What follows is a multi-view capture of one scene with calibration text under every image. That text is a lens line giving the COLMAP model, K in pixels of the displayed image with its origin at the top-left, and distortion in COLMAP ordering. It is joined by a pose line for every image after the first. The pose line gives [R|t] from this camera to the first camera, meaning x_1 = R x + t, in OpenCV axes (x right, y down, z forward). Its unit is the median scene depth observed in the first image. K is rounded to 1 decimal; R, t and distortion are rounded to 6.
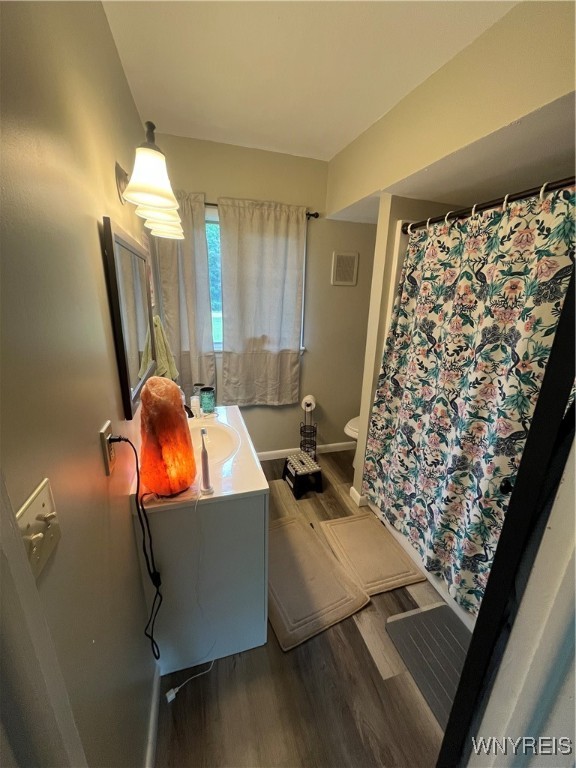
lens RADIAL K [[309.8, 0, 289.0], [0, 309.8, 384.9], [0, 0, 1]] dist [-0.002921, 0.000115]
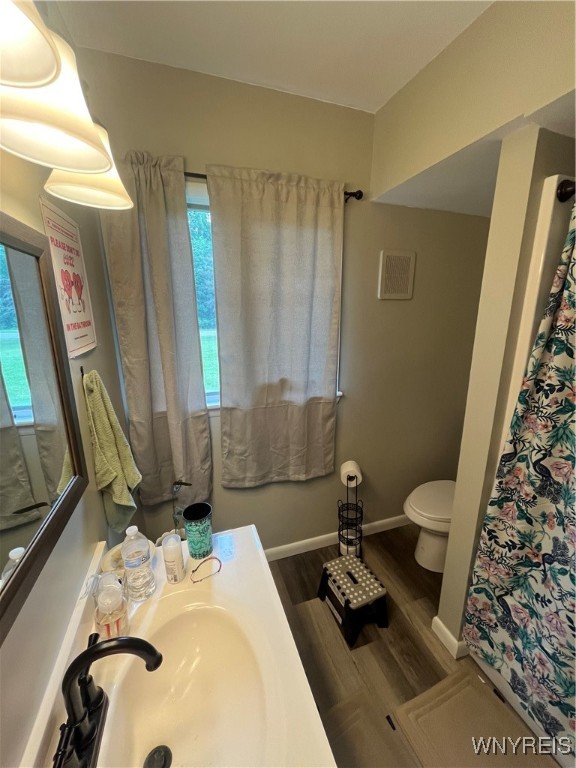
lens RADIAL K [[309.8, 0, 289.0], [0, 309.8, 382.8], [0, 0, 1]] dist [-0.002921, 0.000115]
pose [[0.998815, -0.040206, 0.027441, -0.093700], [0.041533, 0.997904, -0.049628, -0.128337], [-0.025388, 0.050709, 0.998391, 0.377515]]
